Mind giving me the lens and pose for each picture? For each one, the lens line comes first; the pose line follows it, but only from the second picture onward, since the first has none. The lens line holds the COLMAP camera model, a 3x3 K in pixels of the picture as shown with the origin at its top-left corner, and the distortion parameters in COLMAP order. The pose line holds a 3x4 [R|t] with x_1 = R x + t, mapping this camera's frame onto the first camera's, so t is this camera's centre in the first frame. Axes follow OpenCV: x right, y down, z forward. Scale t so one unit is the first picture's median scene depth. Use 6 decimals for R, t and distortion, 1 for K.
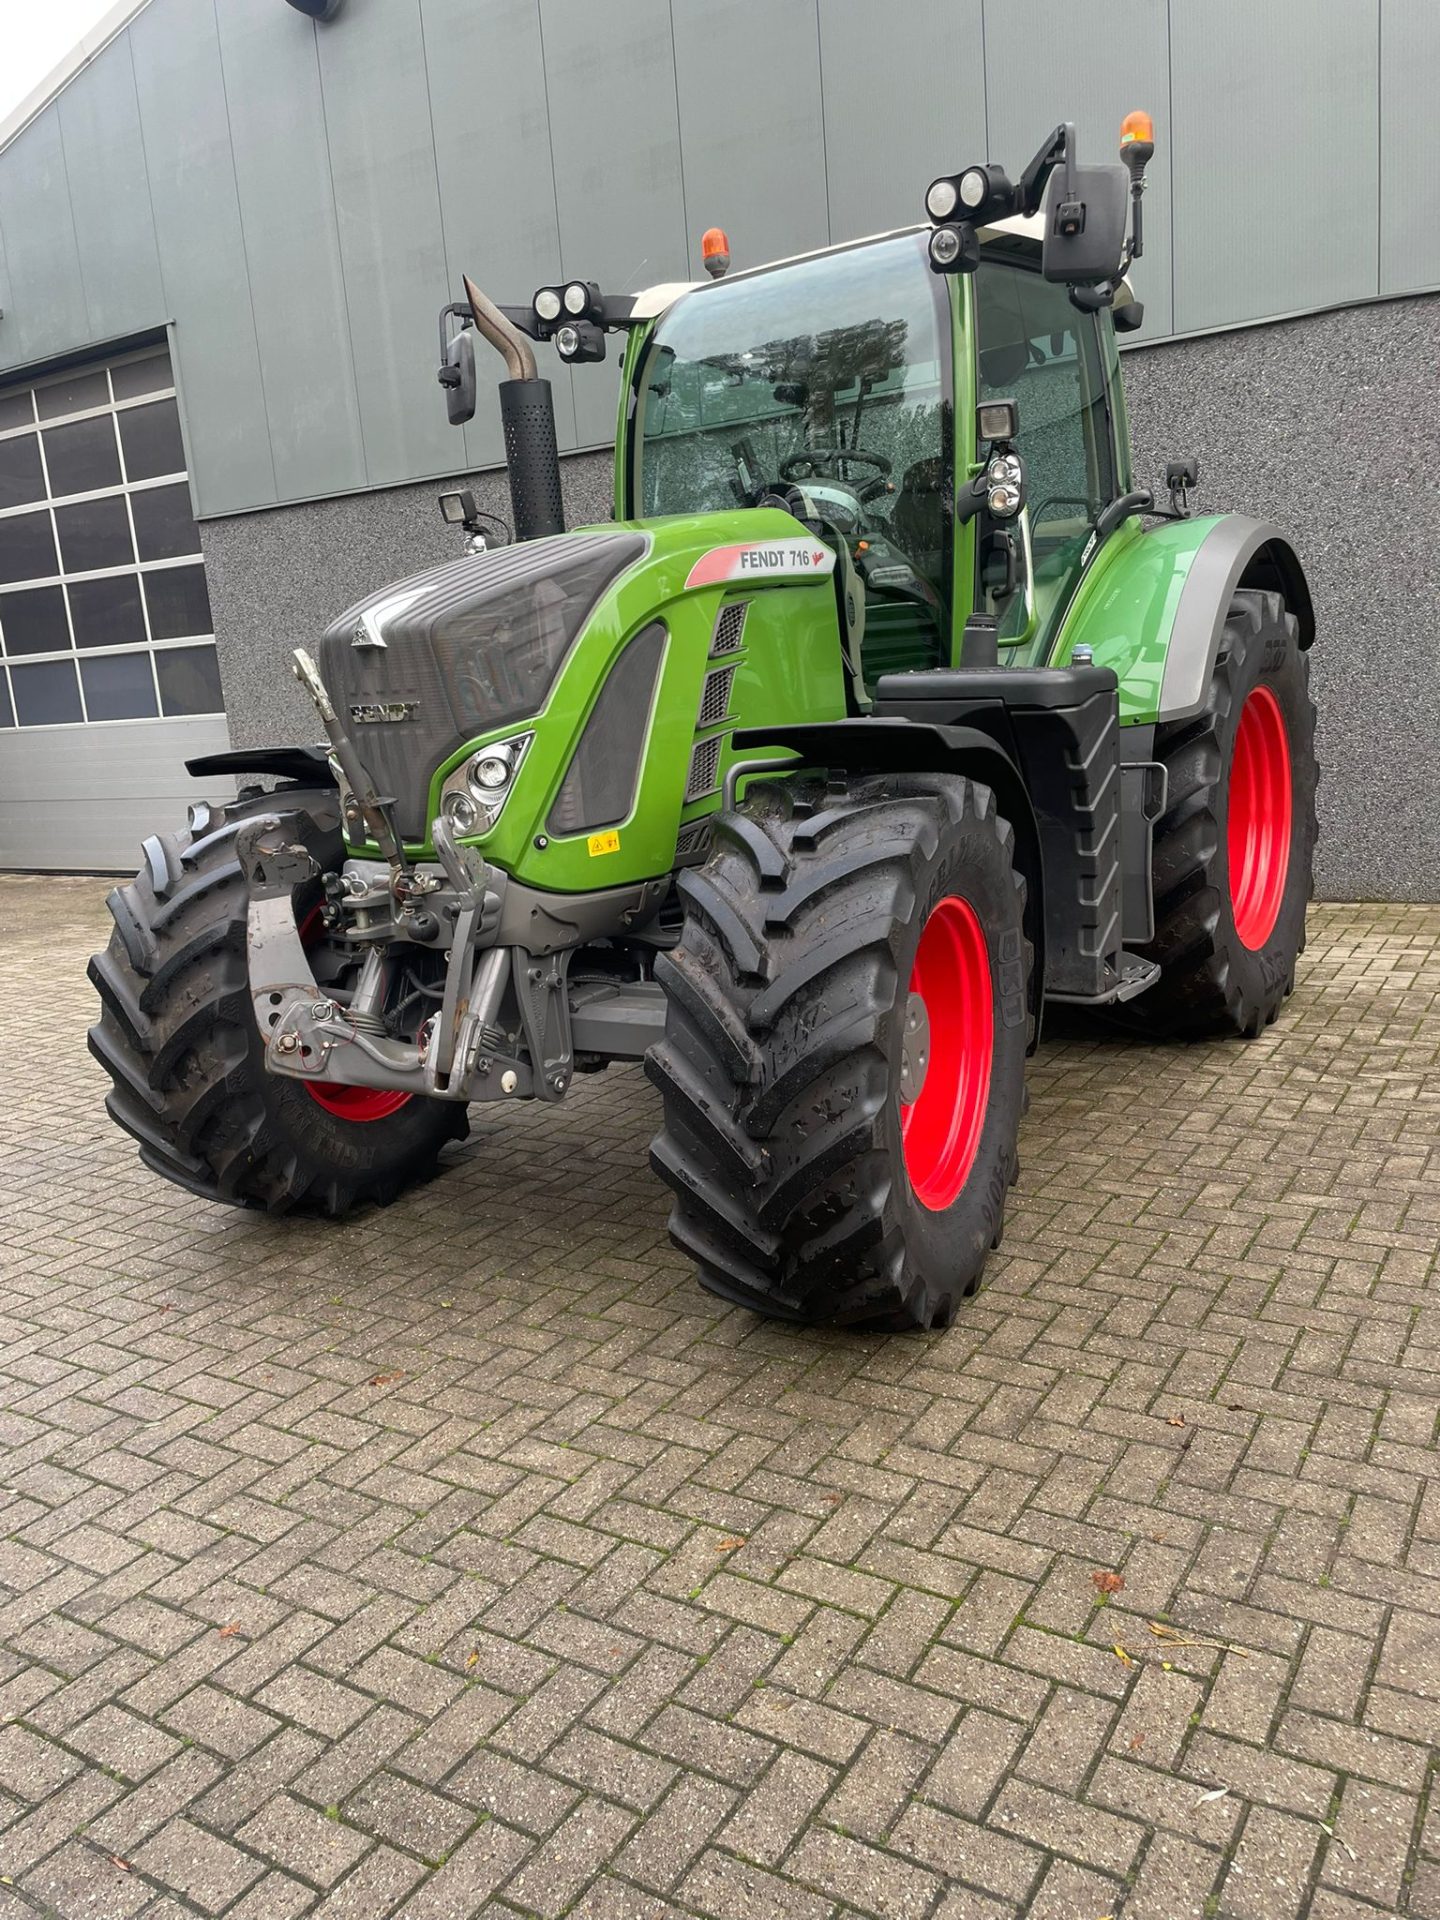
lens RADIAL K [[1436.3, 0, 722.7], [0, 1436.3, 947.8], [0, 0, 1]] dist [0.076290, -0.093259]
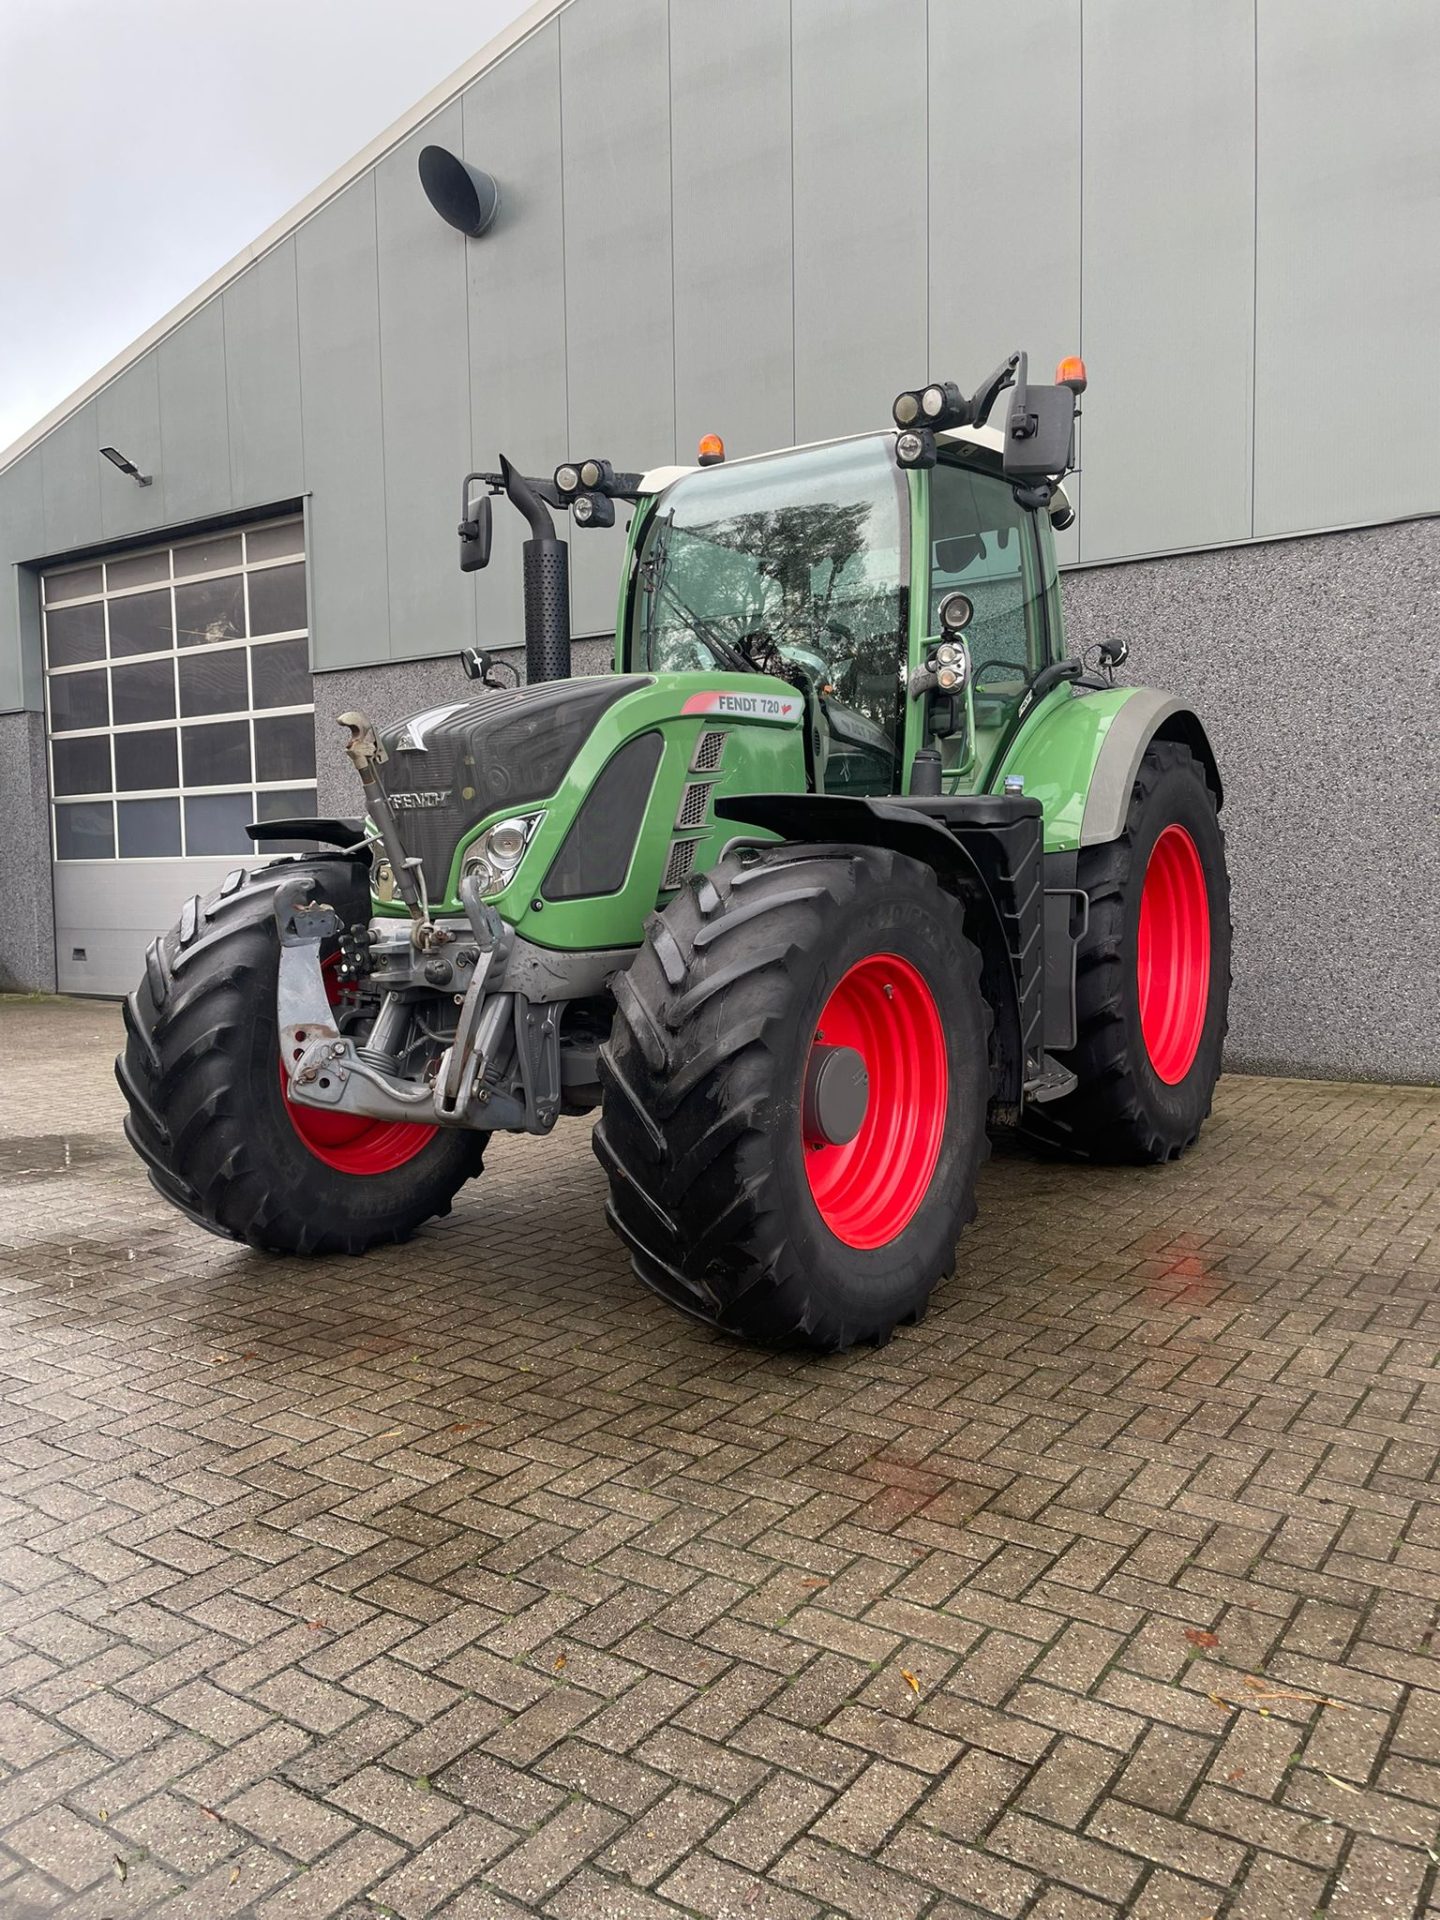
lens RADIAL K [[1436.3, 0, 722.7], [0, 1436.3, 947.8], [0, 0, 1]] dist [0.076290, -0.093259]
pose [[0.997371, 0.062074, -0.037392, -0.051468], [-0.066551, 0.988789, -0.133666, 0.124681], [0.028675, 0.135803, 0.990321, -0.053874]]
